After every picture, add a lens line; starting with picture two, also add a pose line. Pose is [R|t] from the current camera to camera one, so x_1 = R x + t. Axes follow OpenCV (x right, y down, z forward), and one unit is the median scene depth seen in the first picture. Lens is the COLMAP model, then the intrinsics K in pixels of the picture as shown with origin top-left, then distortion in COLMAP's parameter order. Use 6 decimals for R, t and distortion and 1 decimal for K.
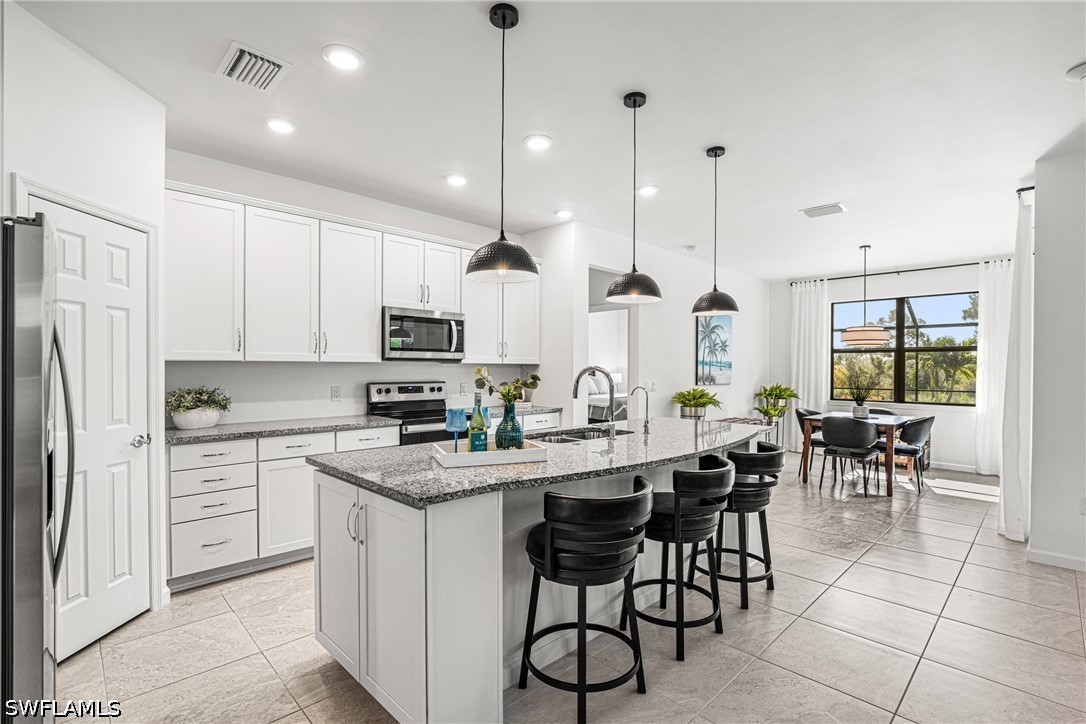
lens RADIAL K [[499.6, 0, 545.0], [0, 499.6, 371.2], [0, 0, 1]] dist [-0.022035, 0.005140]
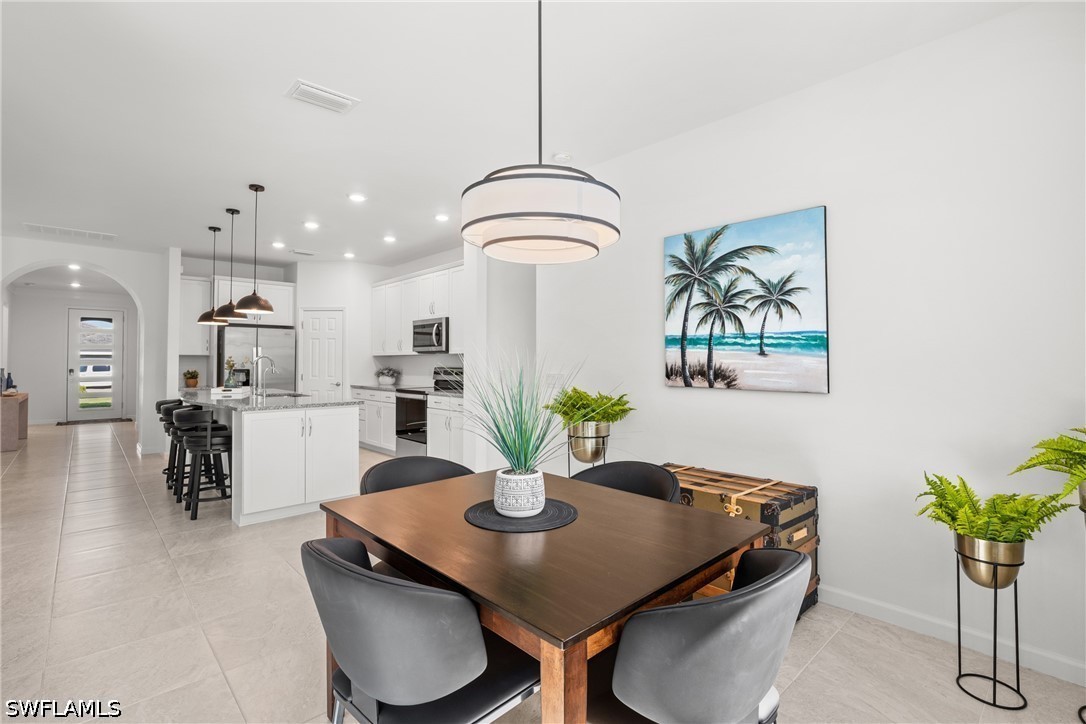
lens RADIAL K [[499.6, 0, 541.0], [0, 499.6, 347.6], [0, 0, 1]] dist [-0.022035, 0.005140]
pose [[-0.016980, -0.031874, -0.999348, 1.169654], [-0.004728, 0.999483, -0.031798, 0.008608], [0.999845, 0.004185, -0.017122, 1.273625]]
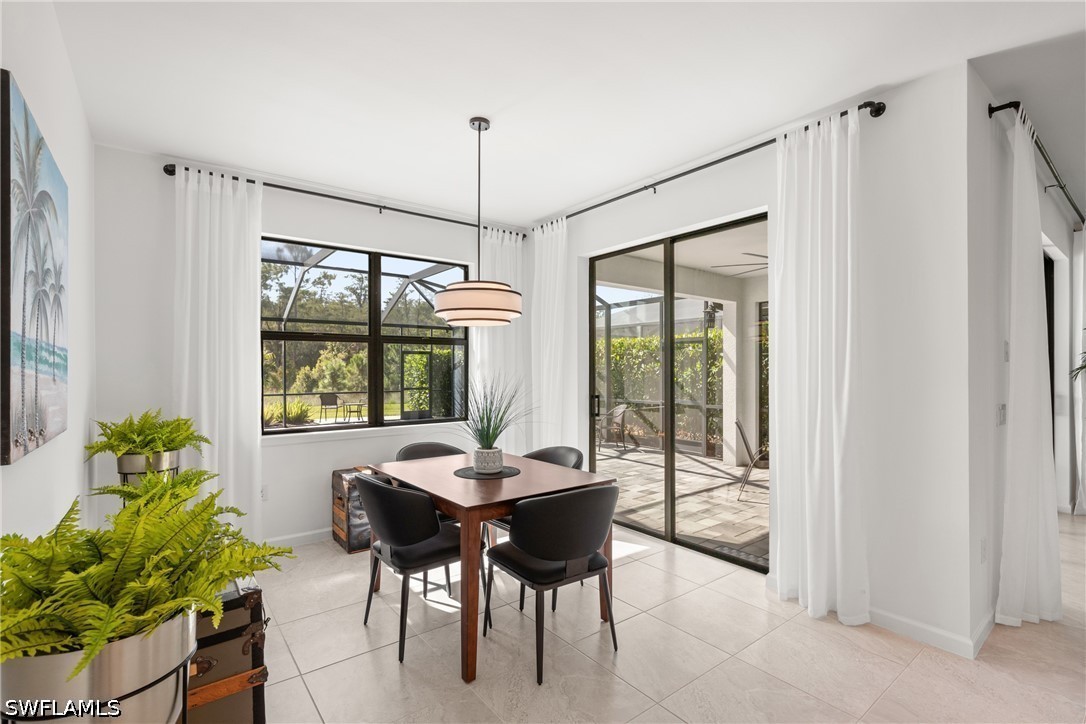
lens RADIAL K [[499.6, 0, 550.1], [0, 499.6, 367.2], [0, 0, 1]] dist [-0.022035, 0.005140]
pose [[0.097760, -0.000871, 0.995210, 0.207596], [0.010972, 0.999940, -0.000203, -0.009636], [-0.995150, 0.010939, 0.097764, 1.127747]]
